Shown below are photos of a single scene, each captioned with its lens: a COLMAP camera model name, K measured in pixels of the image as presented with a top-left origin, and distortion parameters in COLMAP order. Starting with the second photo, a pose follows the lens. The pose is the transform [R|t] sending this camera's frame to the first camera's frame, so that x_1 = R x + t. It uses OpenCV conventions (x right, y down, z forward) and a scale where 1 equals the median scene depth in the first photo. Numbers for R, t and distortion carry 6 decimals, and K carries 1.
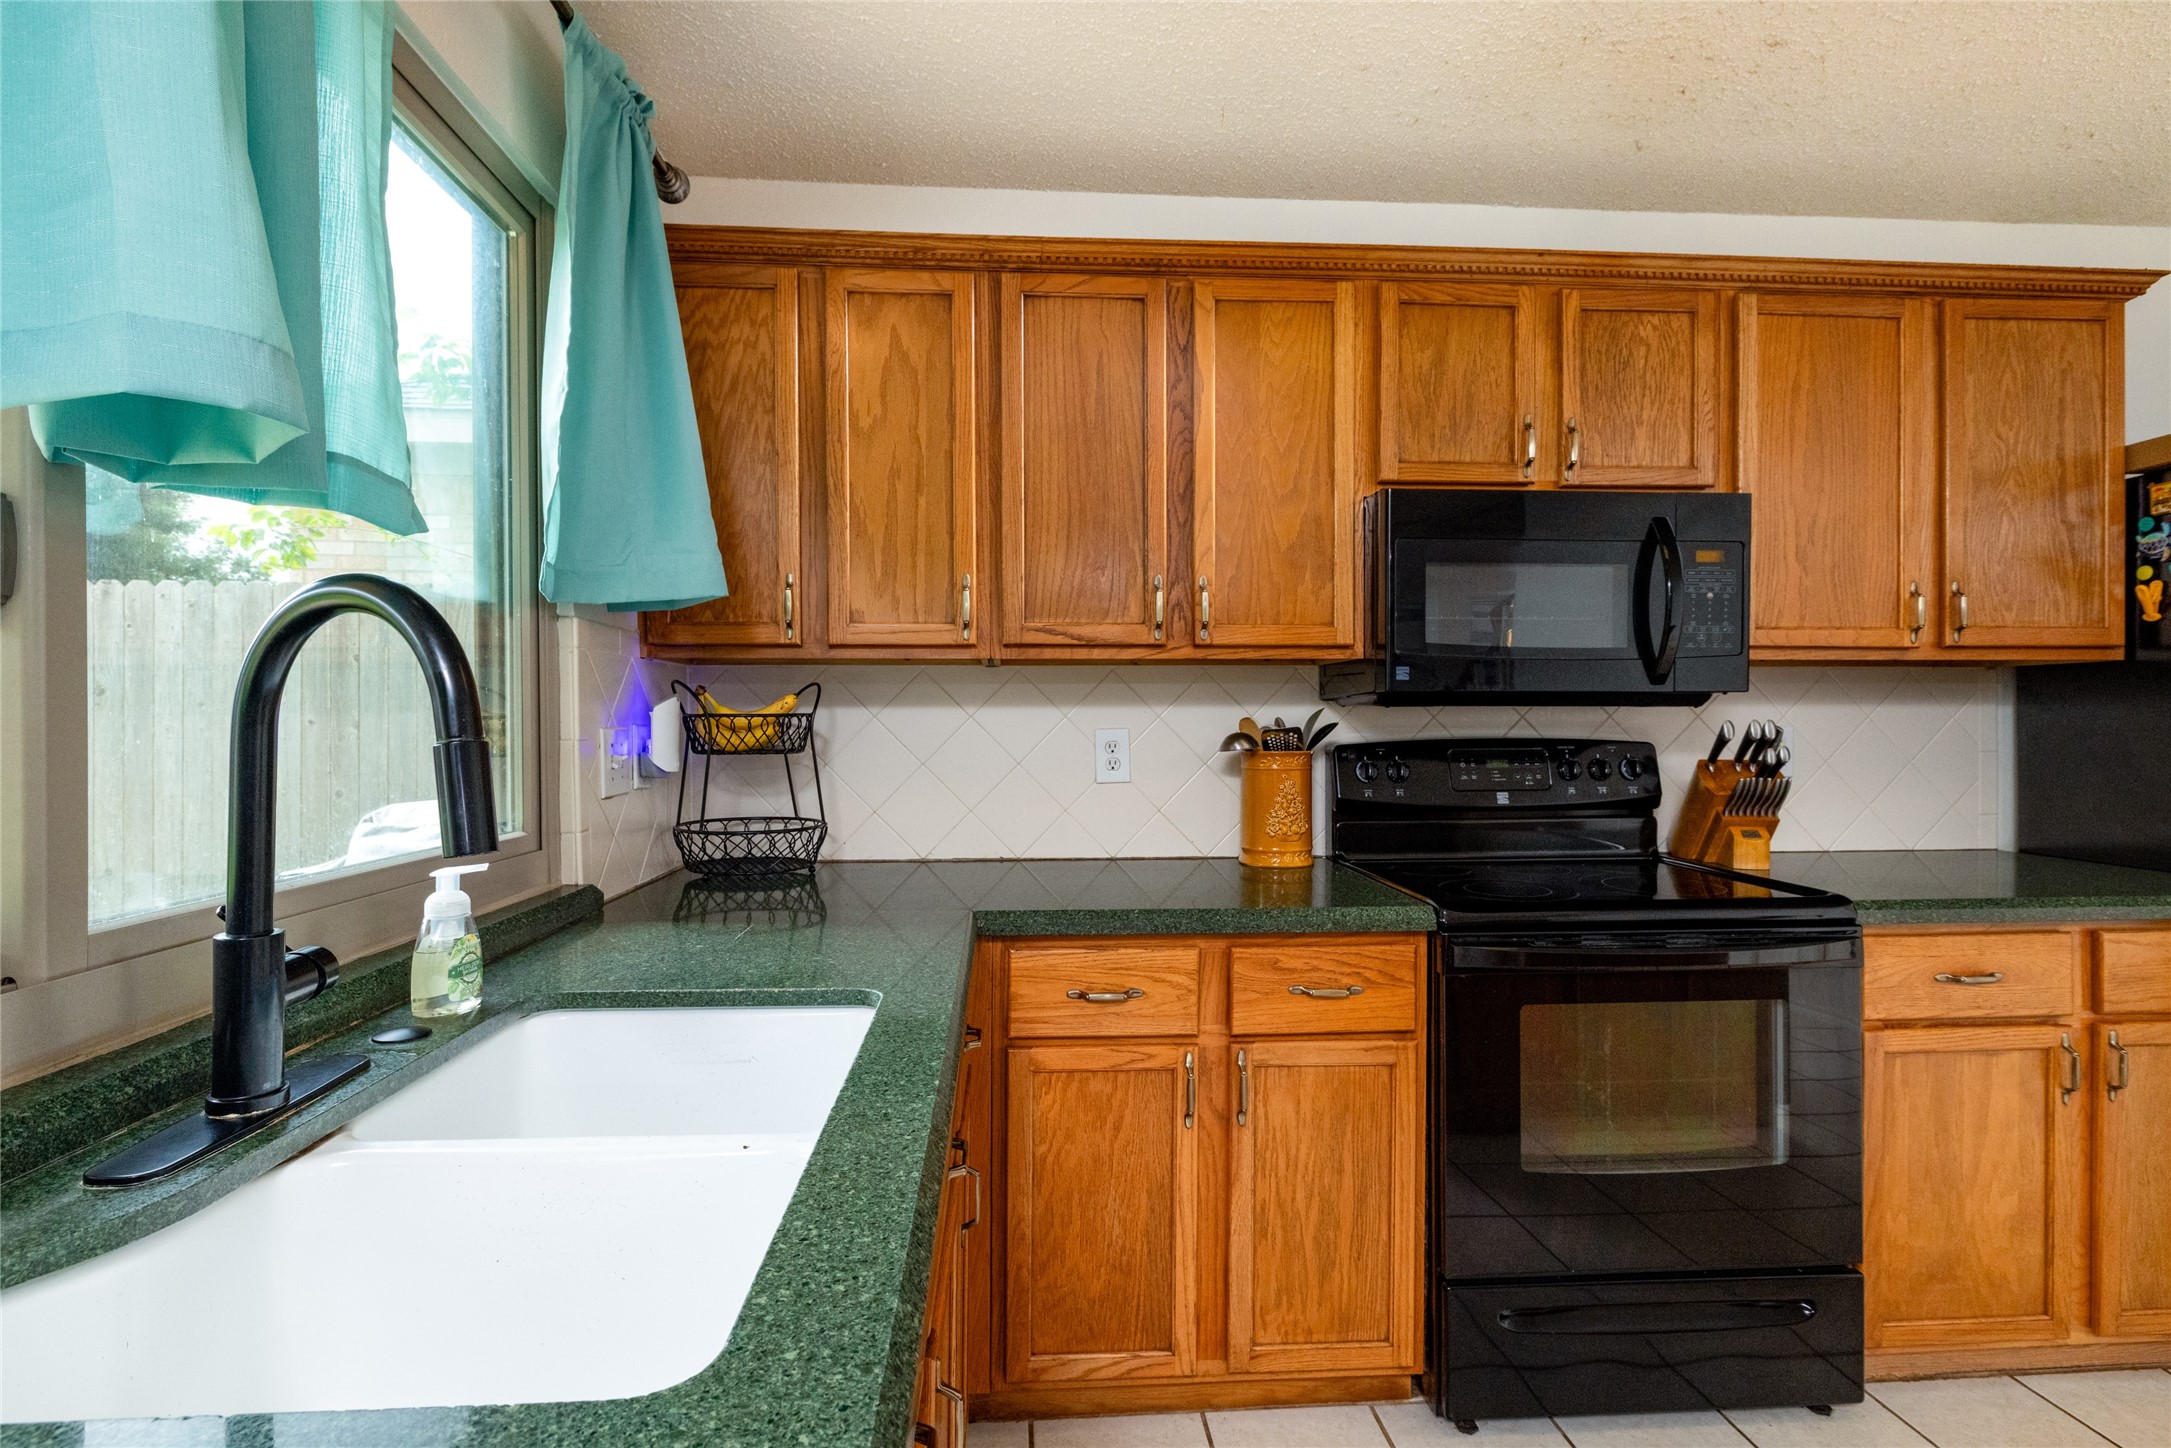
lens RADIAL K [[1000.2, 0, 1085.5], [0, 1000.2, 724.0], [0, 0, 1]] dist [0.003259, 0.000576]
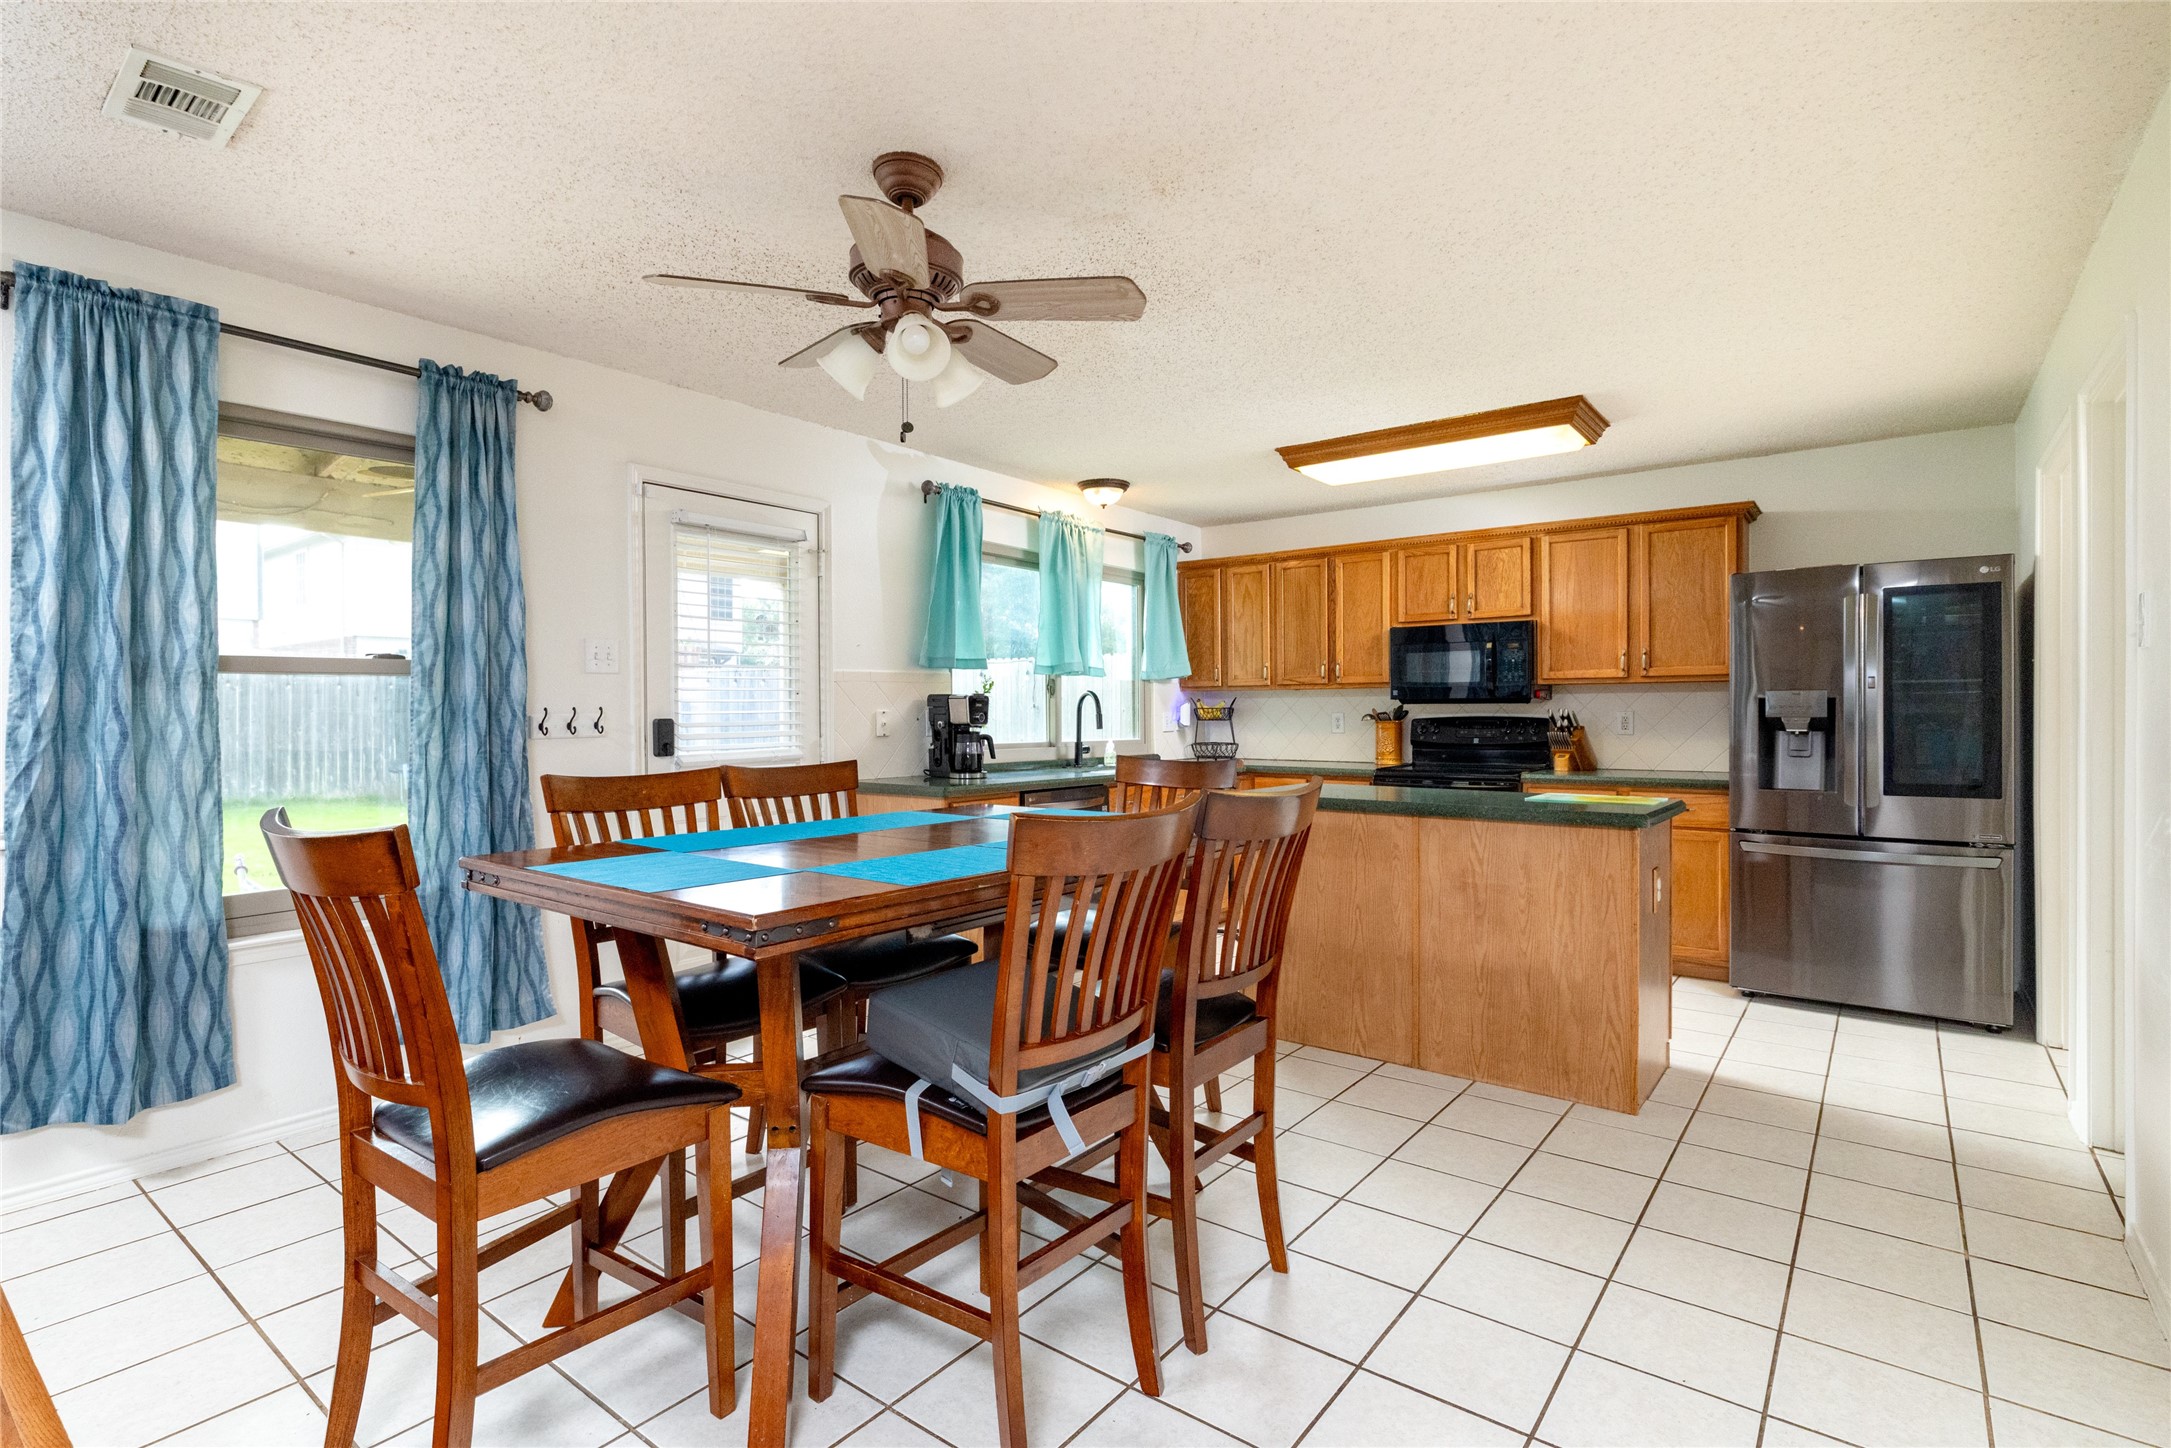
lens RADIAL K [[1056.6, 0, 1210.2], [0, 1056.6, 714.5], [0, 0, 1]] dist [0.000761, -0.000004]
pose [[0.801789, 0.001002, -0.597607, 1.575010], [0.001632, 0.999991, 0.003866, -0.001542], [0.597605, -0.004075, 0.801780, -1.596998]]
